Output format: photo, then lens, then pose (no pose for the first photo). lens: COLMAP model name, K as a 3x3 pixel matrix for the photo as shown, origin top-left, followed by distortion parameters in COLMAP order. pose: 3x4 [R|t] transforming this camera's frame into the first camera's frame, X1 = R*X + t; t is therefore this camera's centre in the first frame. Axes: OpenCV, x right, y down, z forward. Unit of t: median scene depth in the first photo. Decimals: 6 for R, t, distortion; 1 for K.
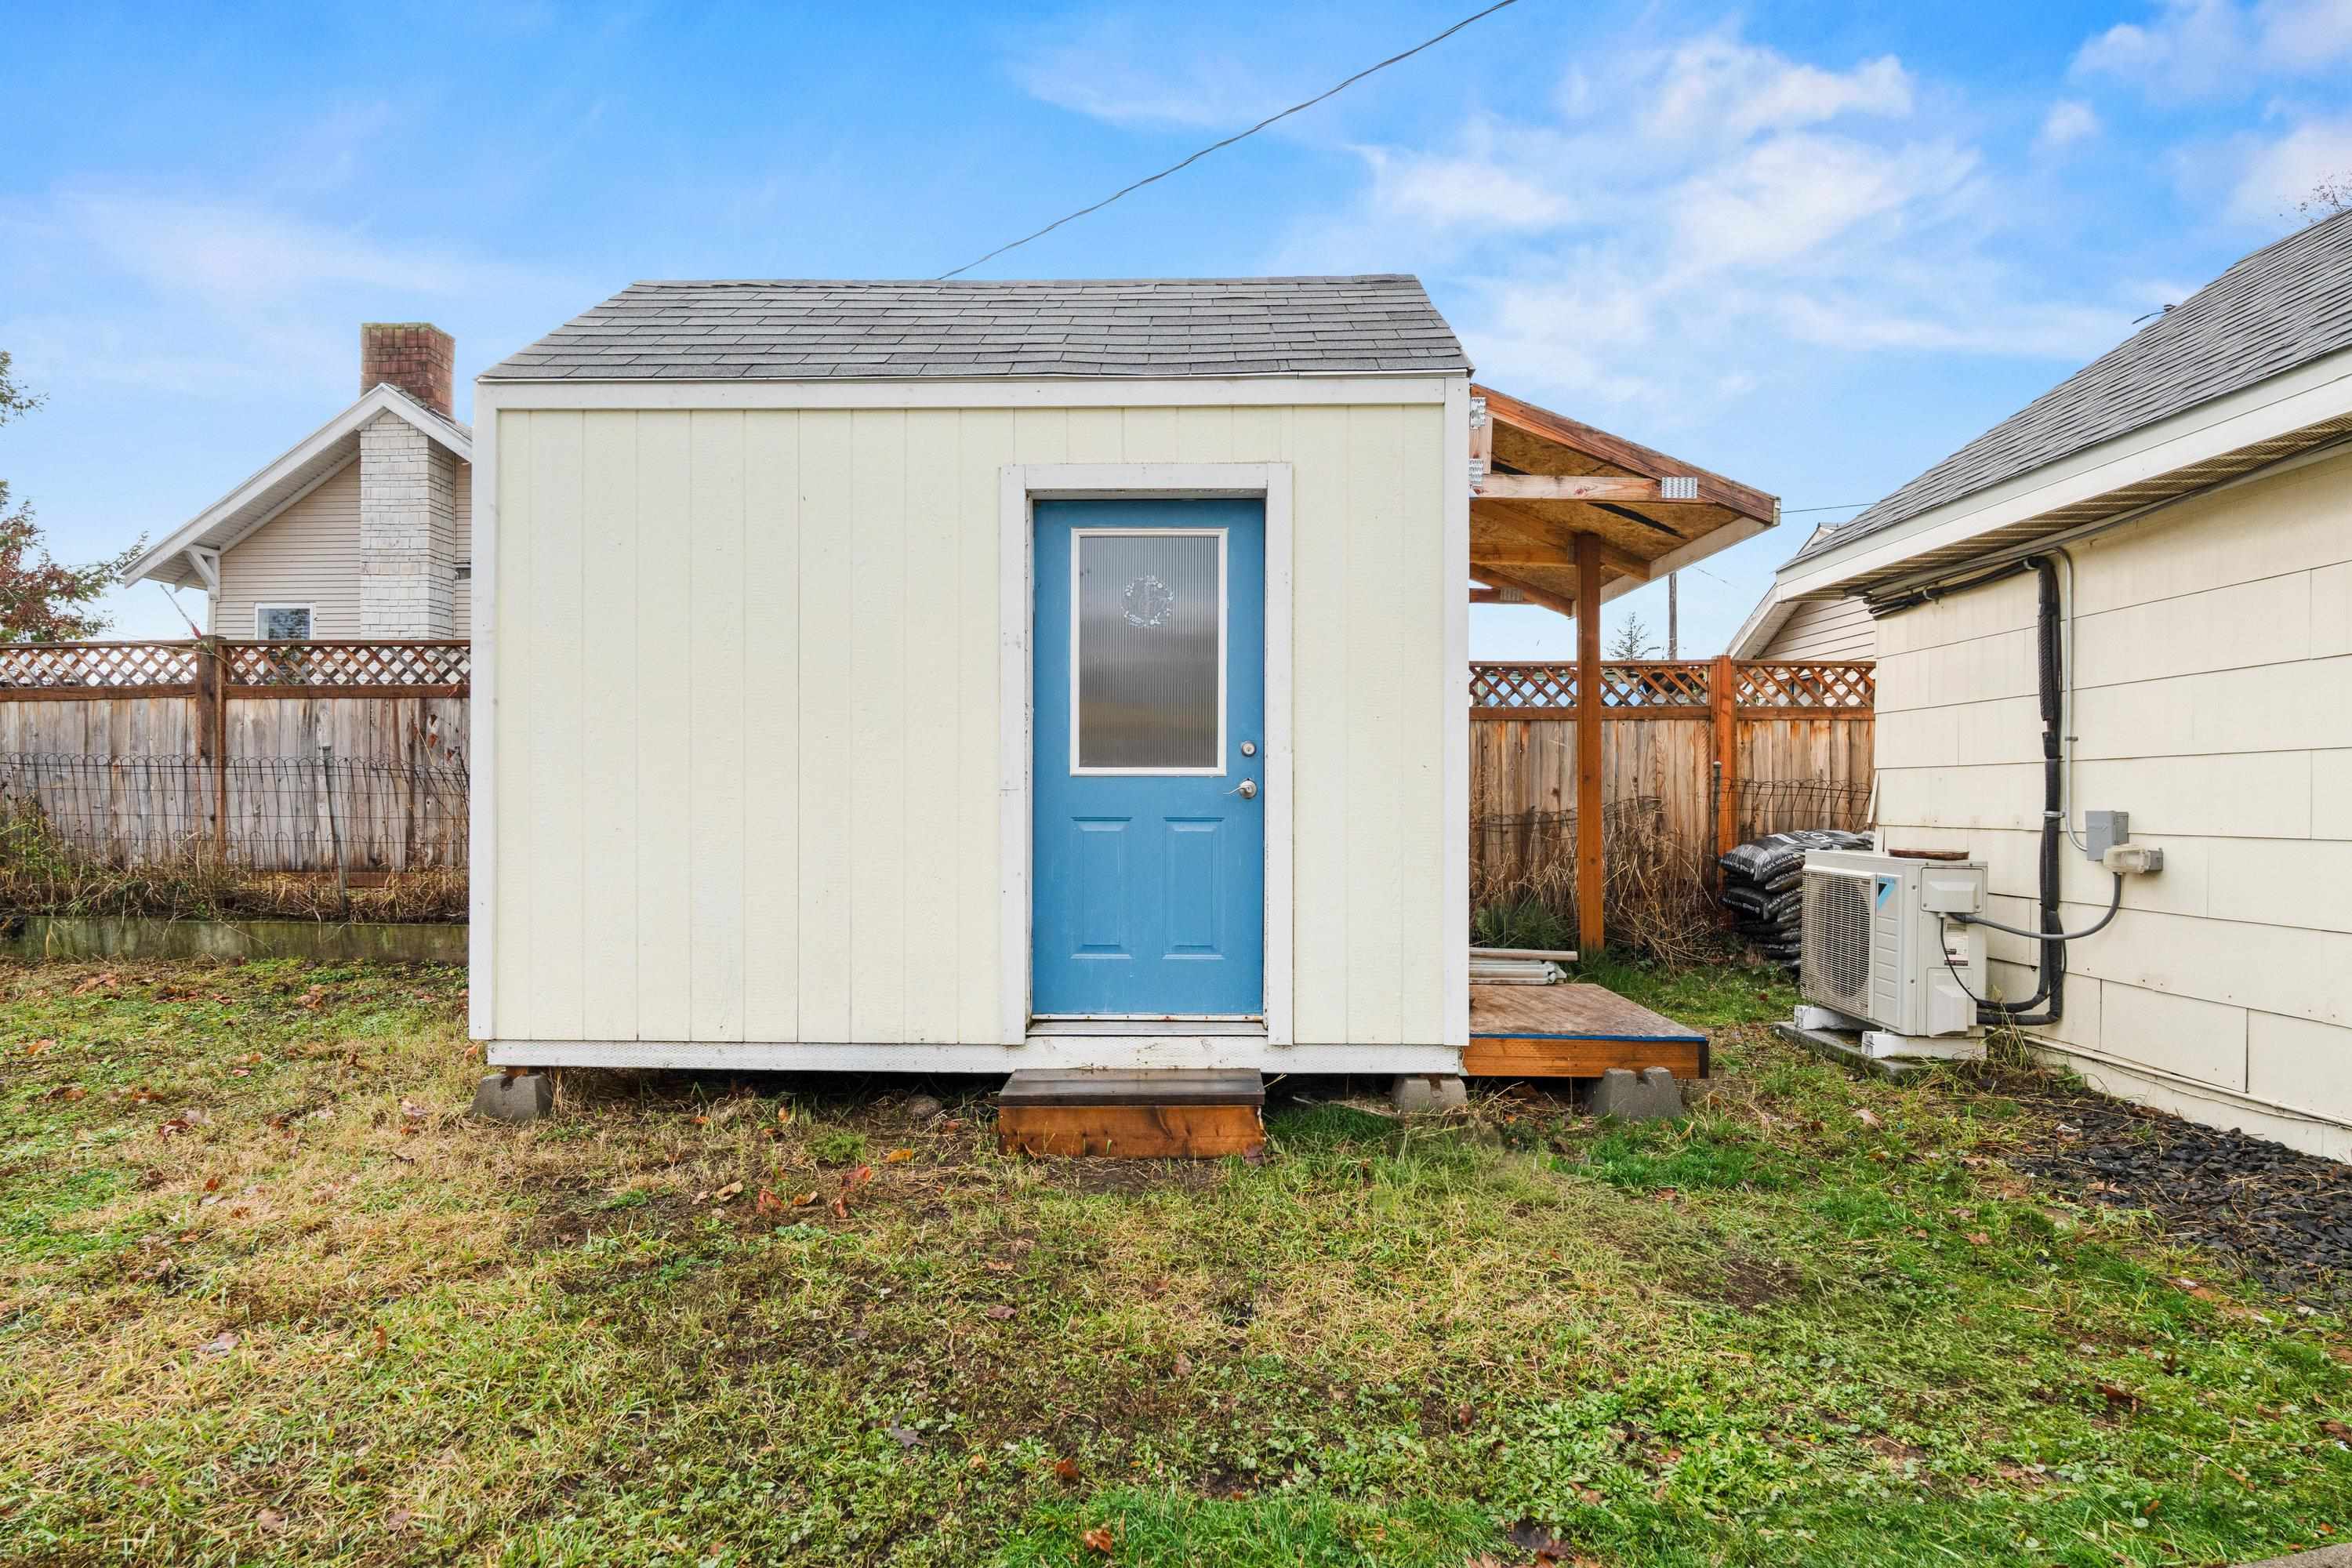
lens RADIAL K [[1142.1, 0, 1164.9], [0, 1142.1, 796.3], [0, 0, 1]] dist [-0.004436, -0.000504]
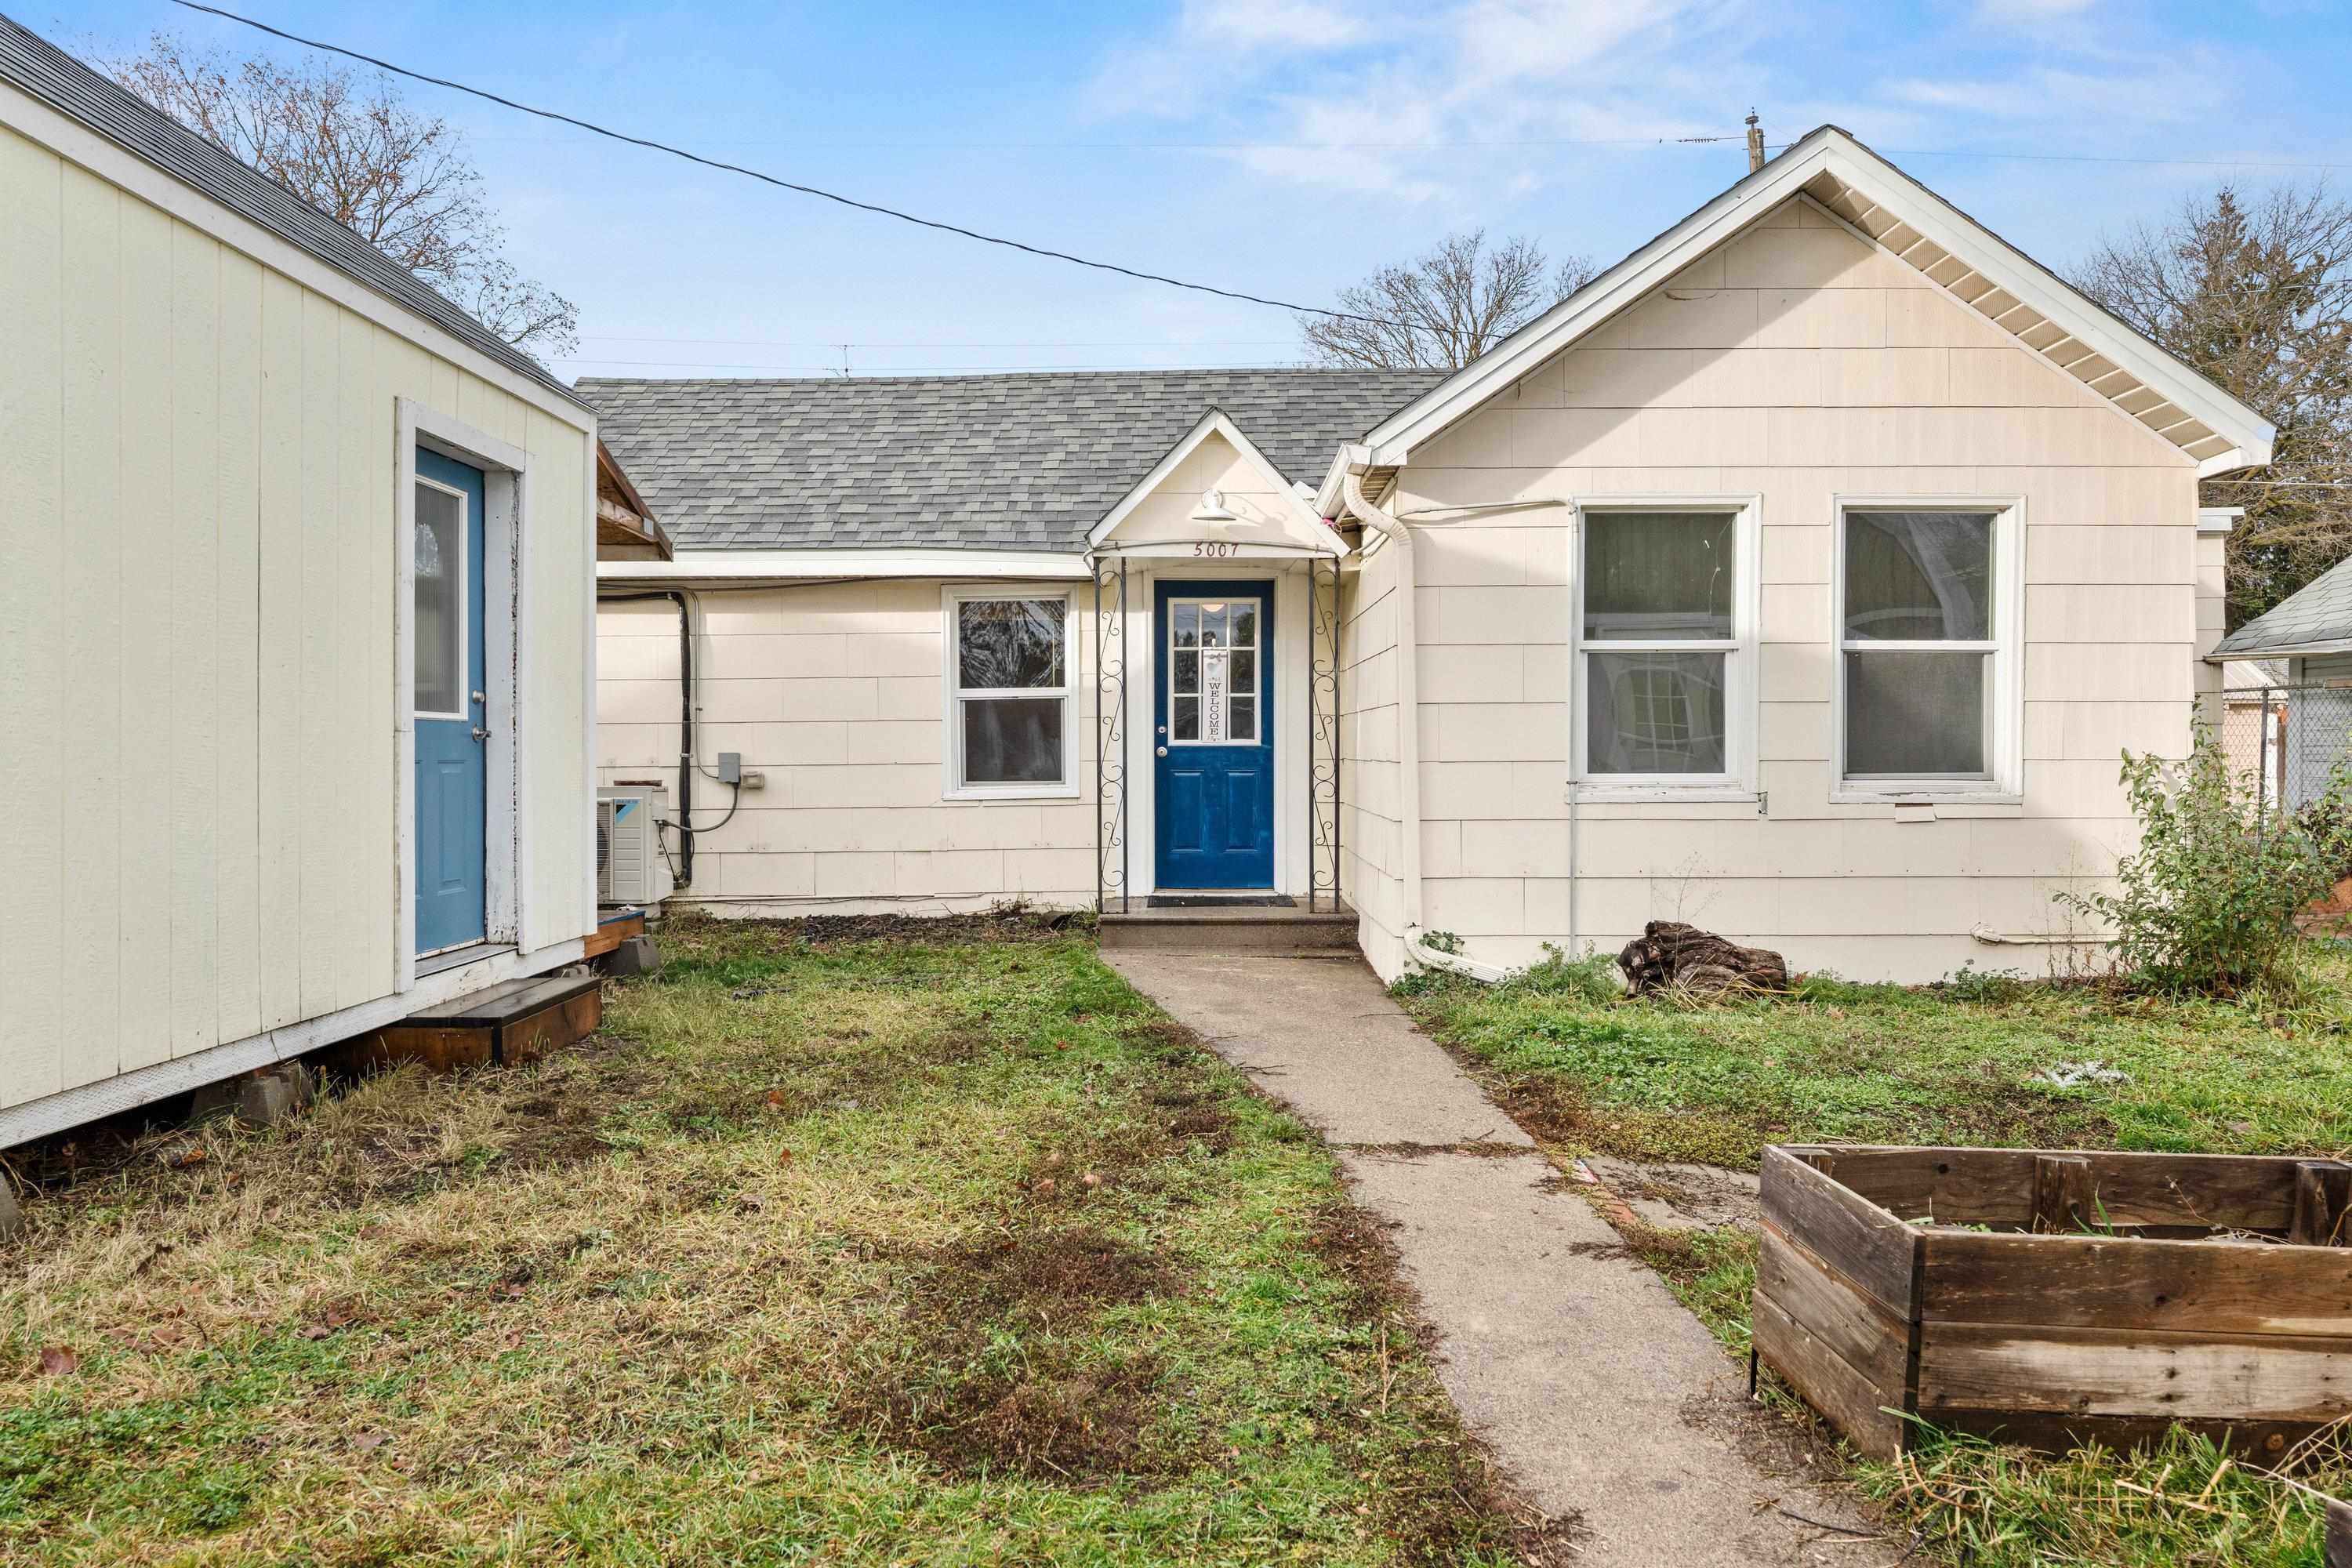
lens RADIAL K [[1505.8, 0, 1175.8], [0, 1505.8, 774.3], [0, 0, 1]] dist [0.000342, 0.000134]
pose [[-0.014367, -0.013812, 0.999801, -1.322238], [0.002271, 0.999902, 0.013846, 0.013534], [-0.999894, 0.002469, -0.014334, 0.330053]]
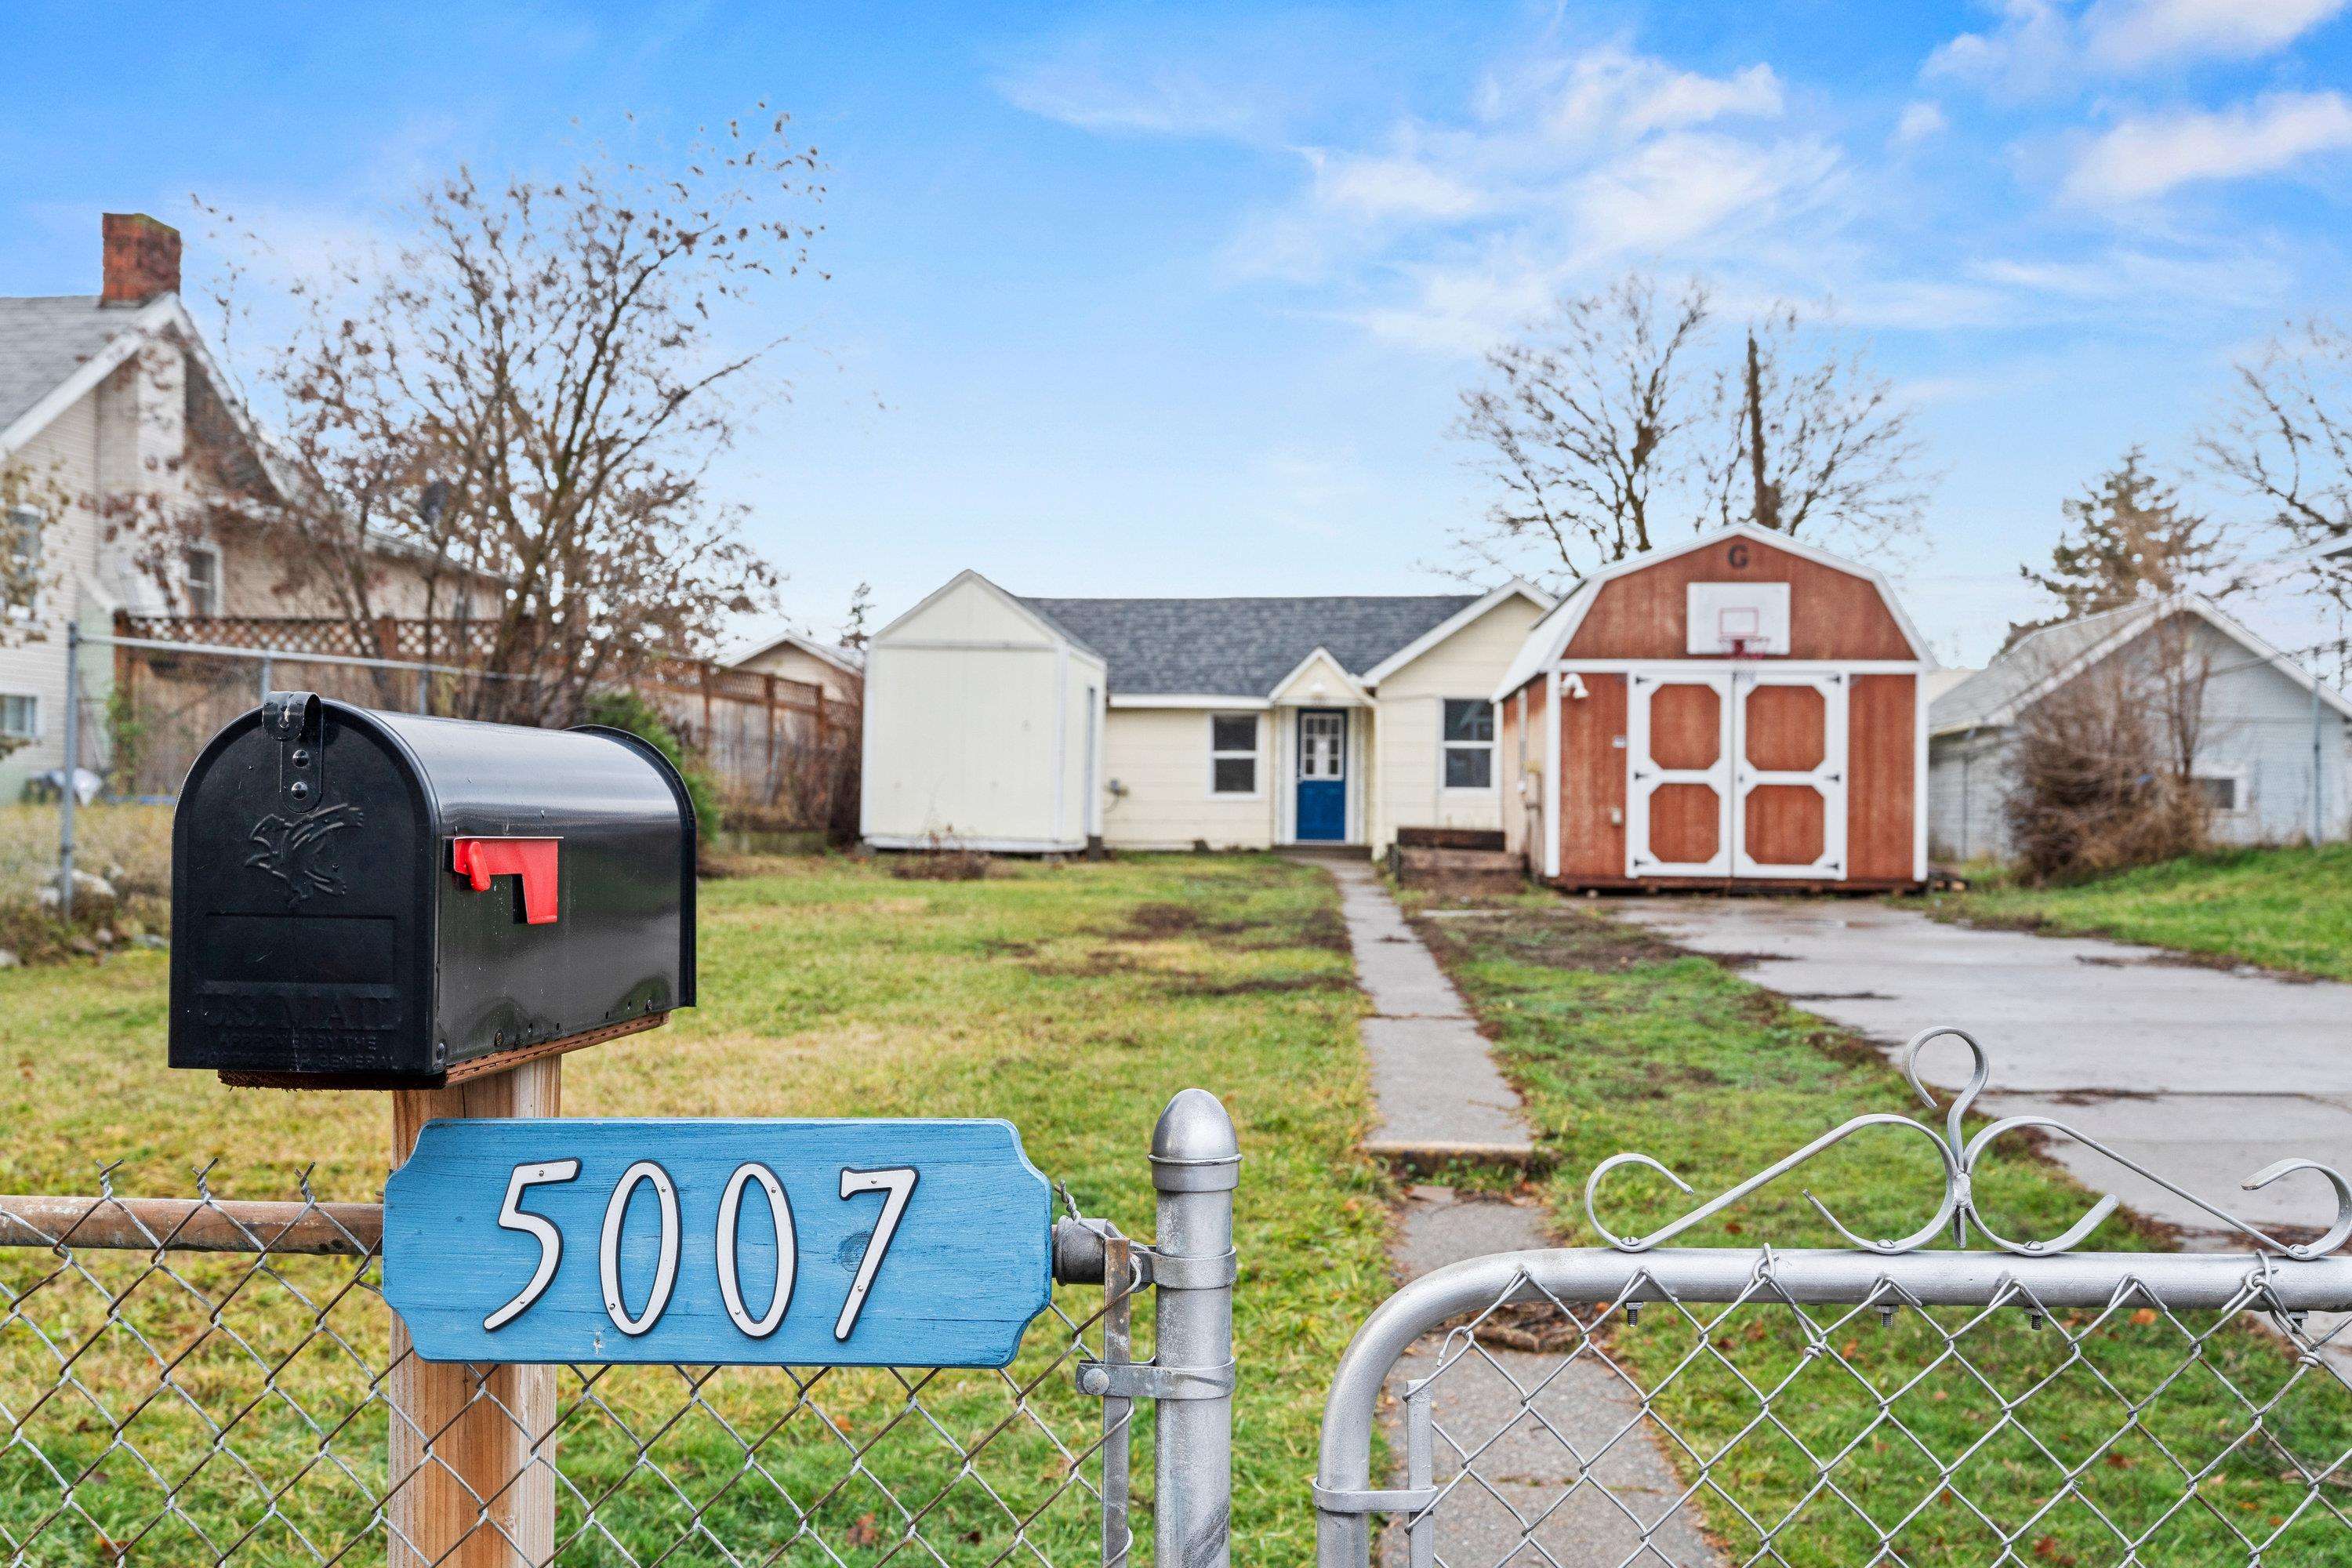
lens RADIAL K [[2419.8, 0, 1171.3], [0, 2419.8, 780.4], [0, 0, 1]] dist [0.032196, 0.000000]
pose [[0.067942, 0.009959, 0.997640, -7.008436], [-0.012988, 0.999874, -0.009096, 0.085452], [-0.997605, -0.012339, 0.068063, 0.198815]]
